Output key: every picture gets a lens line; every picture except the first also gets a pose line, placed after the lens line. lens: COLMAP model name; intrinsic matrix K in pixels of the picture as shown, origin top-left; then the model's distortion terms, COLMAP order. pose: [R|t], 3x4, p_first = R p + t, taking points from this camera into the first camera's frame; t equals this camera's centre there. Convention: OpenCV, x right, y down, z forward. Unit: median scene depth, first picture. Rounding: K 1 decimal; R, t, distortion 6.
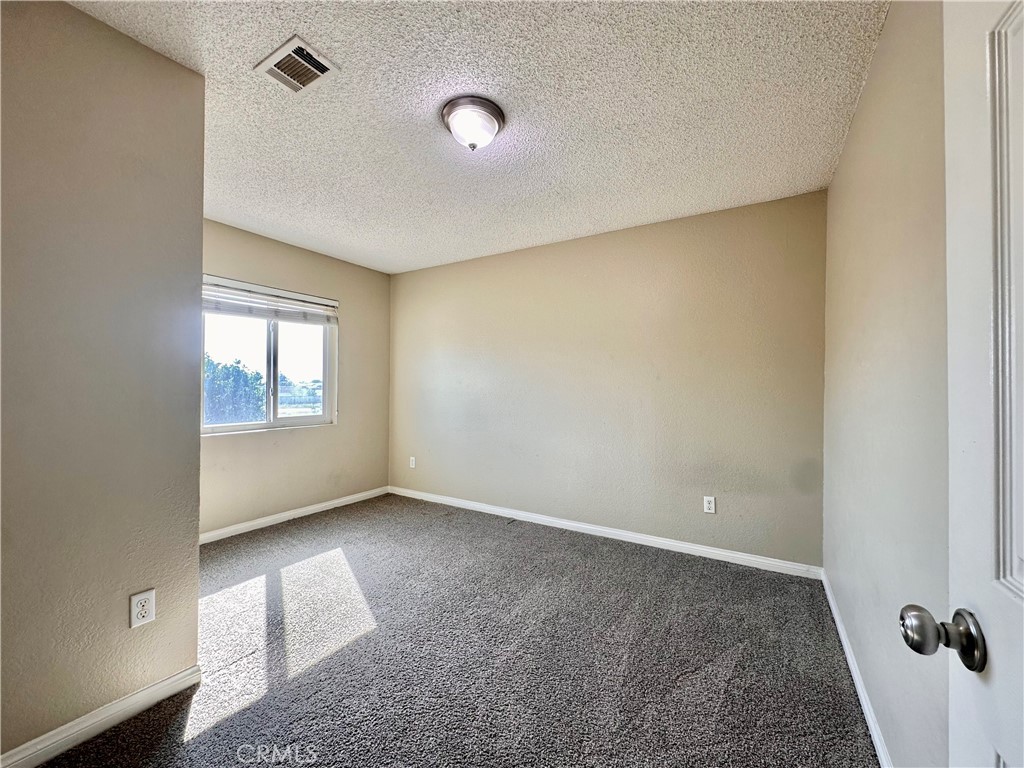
lens RADIAL K [[410.3, 0, 511.9], [0, 410.3, 385.0], [0, 0, 1]] dist [-0.005693, 0.000632]
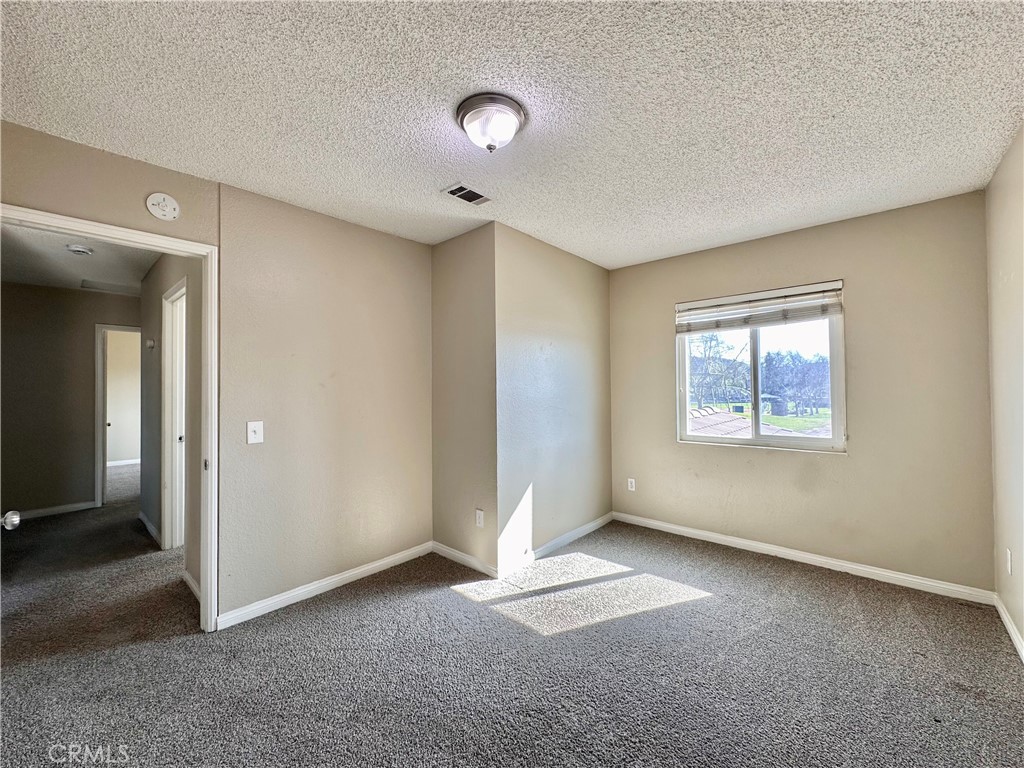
lens RADIAL K [[410.3, 0, 512.5], [0, 410.3, 384.1], [0, 0, 1]] dist [-0.005693, 0.000632]
pose [[-0.181873, -0.016190, -0.983189, 0.543116], [0.011075, 0.999767, -0.018512, -0.027459], [0.983260, -0.014256, -0.181652, 0.834875]]
